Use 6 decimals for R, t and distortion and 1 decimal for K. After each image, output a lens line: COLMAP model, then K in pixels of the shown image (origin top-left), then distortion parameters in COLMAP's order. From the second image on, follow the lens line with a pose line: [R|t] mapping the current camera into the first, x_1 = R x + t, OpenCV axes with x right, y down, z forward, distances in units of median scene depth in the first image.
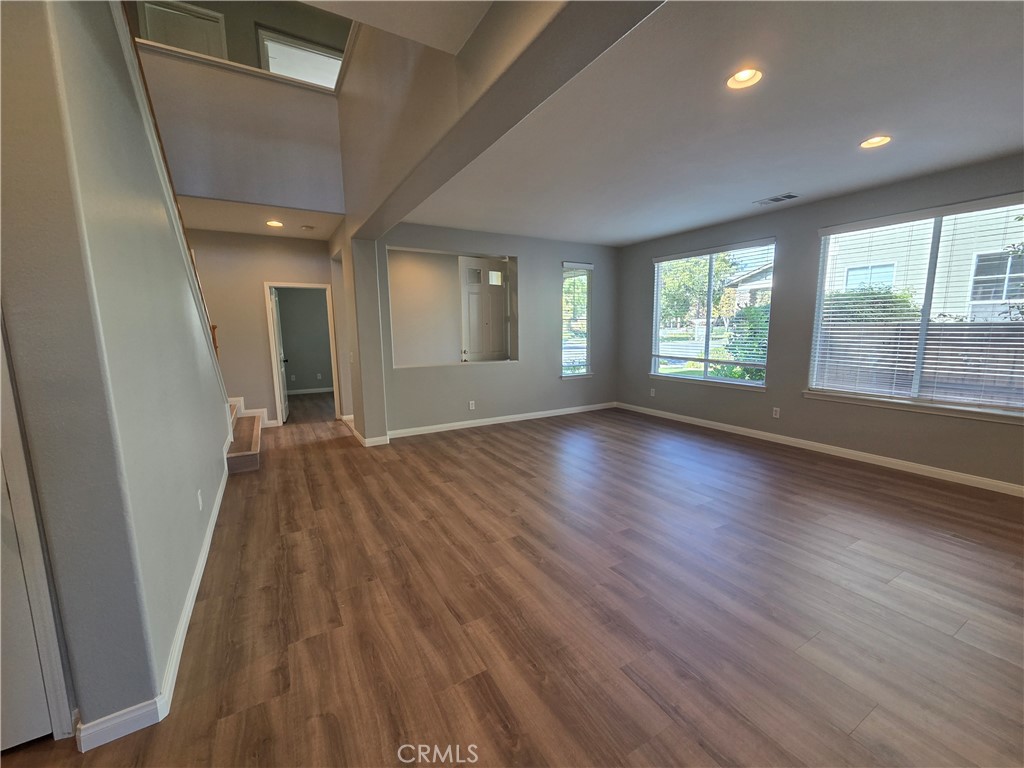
lens RADIAL K [[416.4, 0, 515.4], [0, 416.4, 384.3], [0, 0, 1]] dist [0.002928, 0.000521]
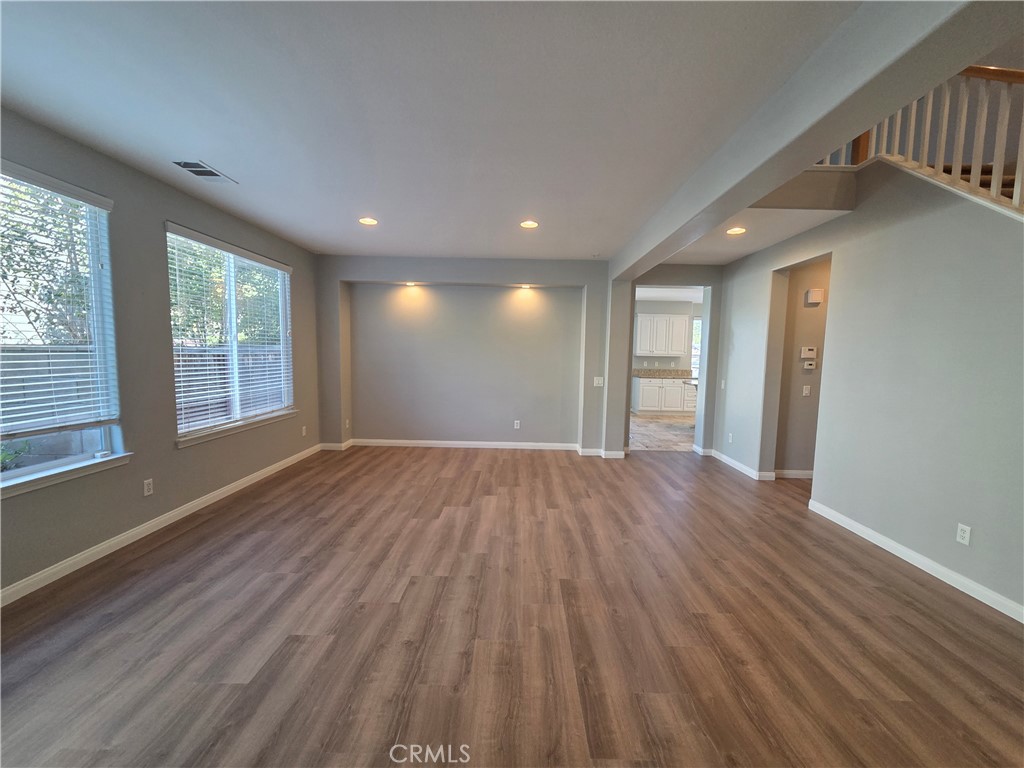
lens RADIAL K [[416.4, 0, 515.3], [0, 416.4, 386.2], [0, 0, 1]] dist [0.002928, 0.000521]
pose [[-0.857334, -0.048224, 0.512497, -0.241736], [0.060660, 0.979201, 0.193614, -0.240567], [-0.511174, 0.197080, -0.836577, 1.696839]]
